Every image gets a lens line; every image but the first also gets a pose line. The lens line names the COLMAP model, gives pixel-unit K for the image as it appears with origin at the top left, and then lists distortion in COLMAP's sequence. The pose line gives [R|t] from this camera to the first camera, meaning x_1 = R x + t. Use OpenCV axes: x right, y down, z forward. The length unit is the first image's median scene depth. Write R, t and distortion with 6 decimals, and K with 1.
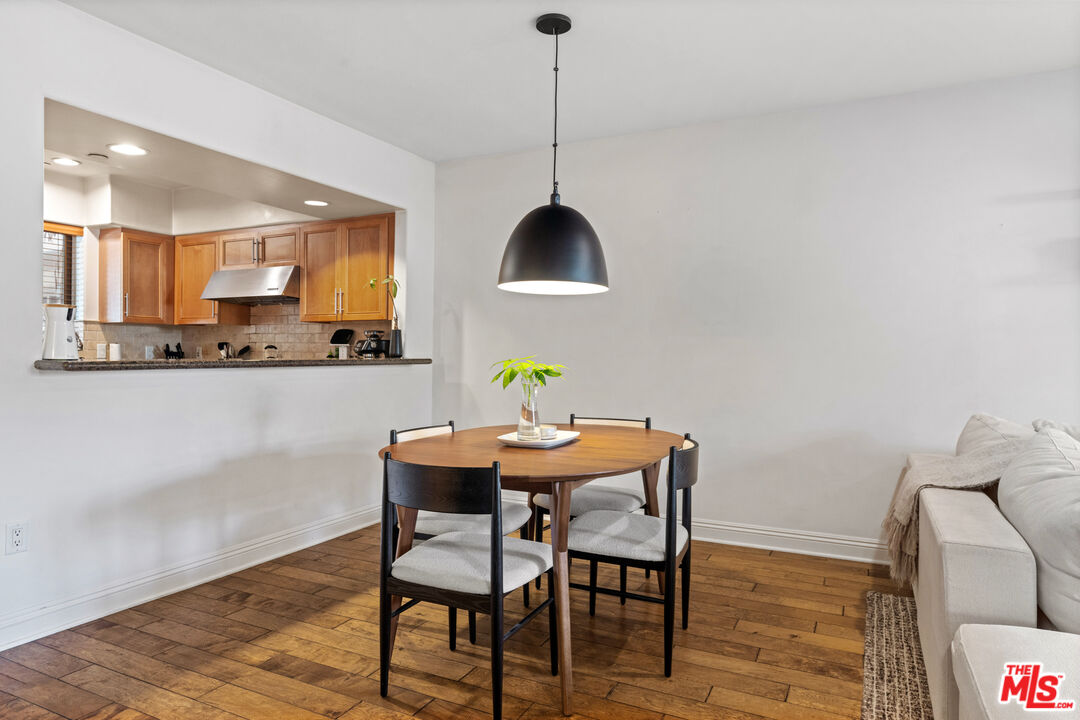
lens RADIAL K [[676.7, 0, 539.7], [0, 676.7, 358.9], [0, 0, 1]] dist [0.007625, -0.000743]
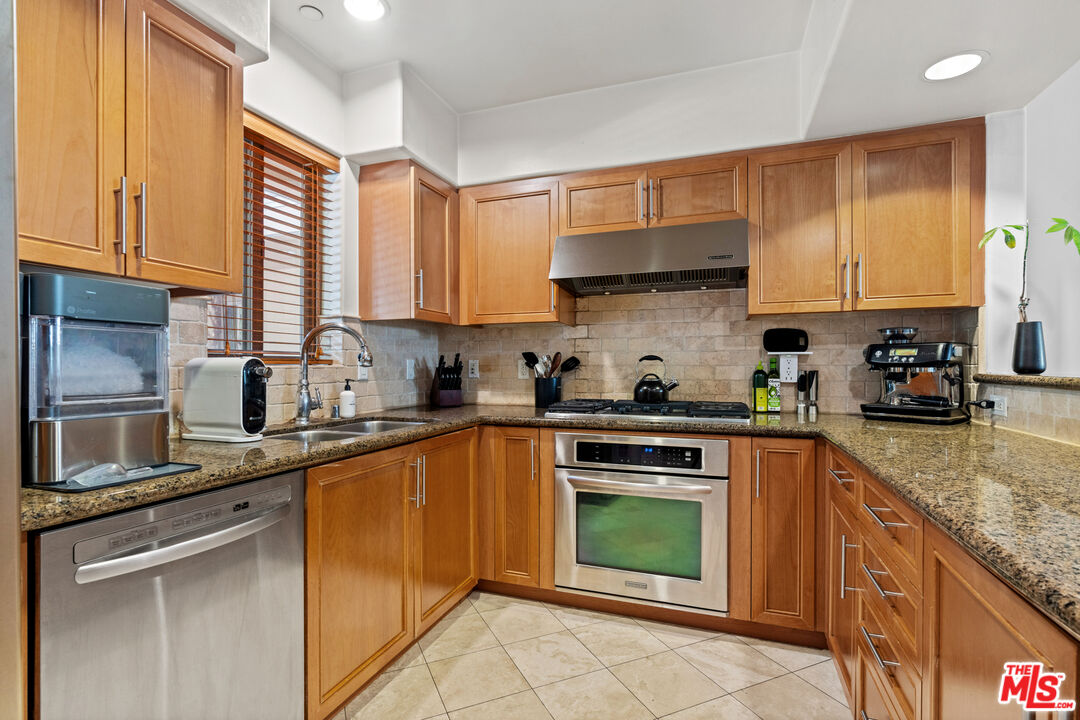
lens RADIAL K [[525.8, 0, 531.6], [0, 525.8, 370.4], [0, 0, 1]] dist [-0.004484, 0.005652]
pose [[0.993955, -0.010930, 0.109244, -0.617791], [0.010848, 0.999940, 0.001343, -0.008958], [-0.109253, -0.000150, 0.994014, 0.584288]]
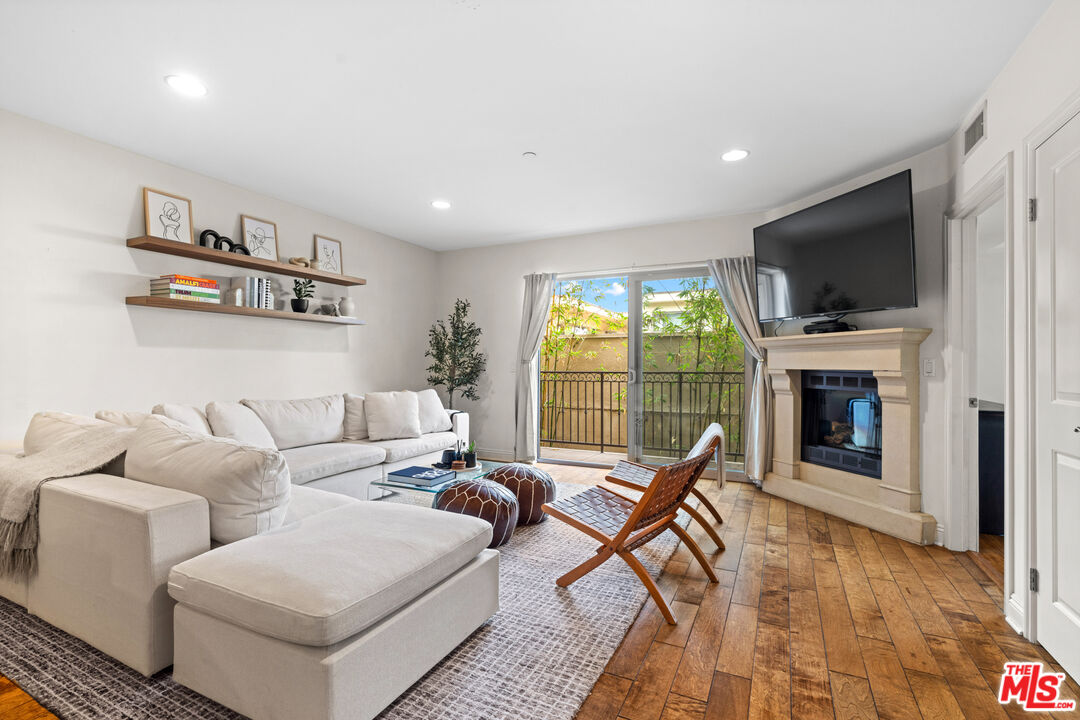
lens RADIAL K [[496.5, 0, 534.8], [0, 496.5, 364.7], [0, 0, 1]] dist [0.000353, 0.000438]
pose [[0.010622, -0.006907, 0.999920, -0.191653], [0.000131, 0.999976, 0.006906, -0.003285], [-0.999944, 0.000057, 0.010623, 0.174817]]
